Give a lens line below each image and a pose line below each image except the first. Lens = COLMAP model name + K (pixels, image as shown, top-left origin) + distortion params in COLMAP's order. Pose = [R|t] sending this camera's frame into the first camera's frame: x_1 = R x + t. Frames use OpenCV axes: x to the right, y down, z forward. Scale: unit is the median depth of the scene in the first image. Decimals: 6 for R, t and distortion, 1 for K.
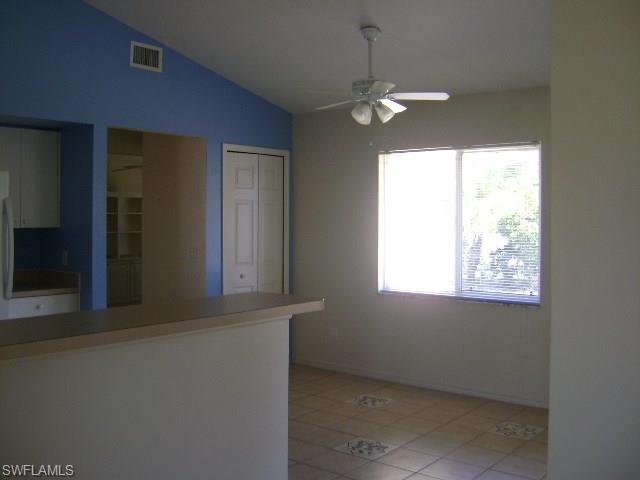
lens RADIAL K [[660.8, 0, 320.0], [0, 660.8, 240.0], [0, 0, 1]] dist [-0.136450, -0.004268]
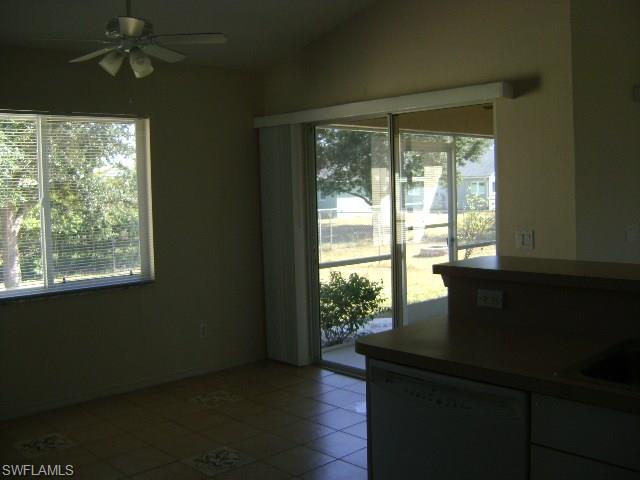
lens RADIAL K [[660.8, 0, 320.0], [0, 660.8, 240.0], [0, 0, 1]] dist [-0.136450, -0.004268]
pose [[0.108249, -0.075353, 0.991264, -0.698741], [0.059480, 0.995828, 0.069205, -0.020512], [-0.992343, 0.051469, 0.112279, 0.711630]]
